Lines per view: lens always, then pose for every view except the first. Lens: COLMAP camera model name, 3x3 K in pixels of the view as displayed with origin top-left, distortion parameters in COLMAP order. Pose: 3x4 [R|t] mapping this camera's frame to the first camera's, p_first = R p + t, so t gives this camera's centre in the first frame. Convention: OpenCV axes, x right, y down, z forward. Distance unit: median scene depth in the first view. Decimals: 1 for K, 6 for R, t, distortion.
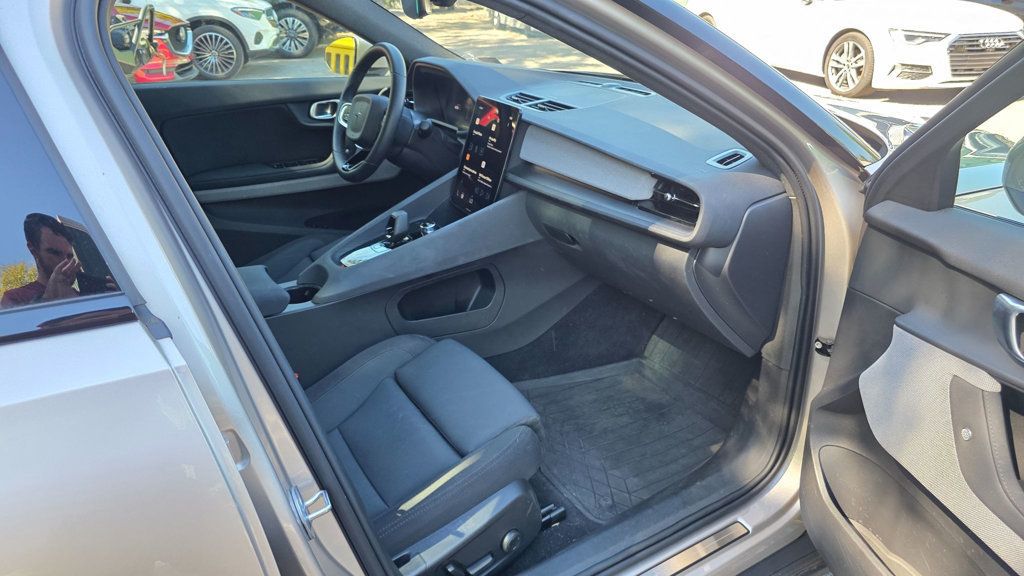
lens RADIAL K [[687.5, 0, 512.0], [0, 687.5, 288.0], [0, 0, 1]] dist [0.053012, -0.001499]
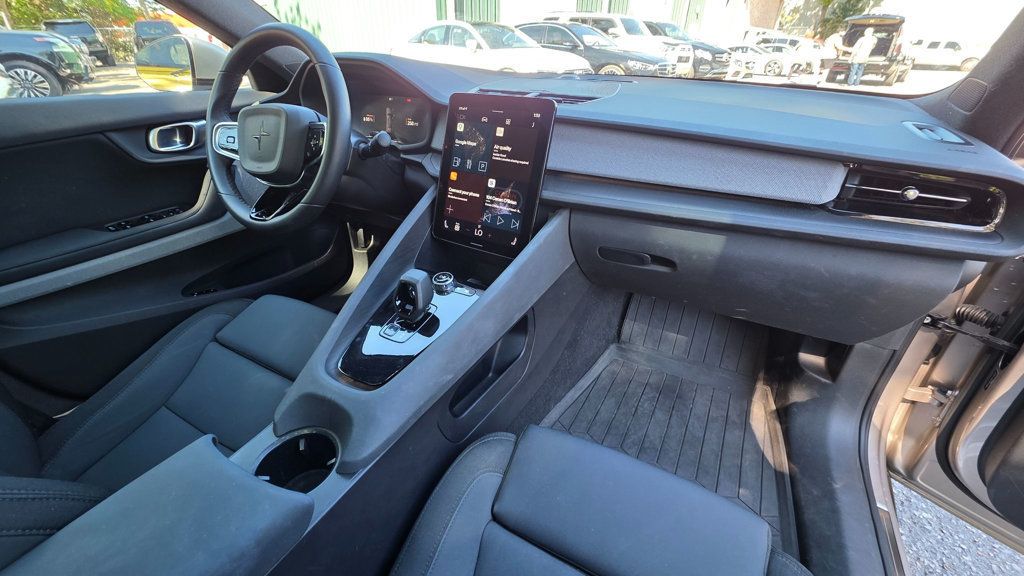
lens RADIAL K [[418.2, 0, 510.4], [0, 418.2, 281.0], [0, 0, 1]] dist [0.001857, 0.000282]
pose [[0.864389, -0.242500, 0.440482, -0.198292], [0.198757, 0.969459, 0.143684, -0.107698], [-0.461873, -0.036650, 0.886188, 0.454815]]
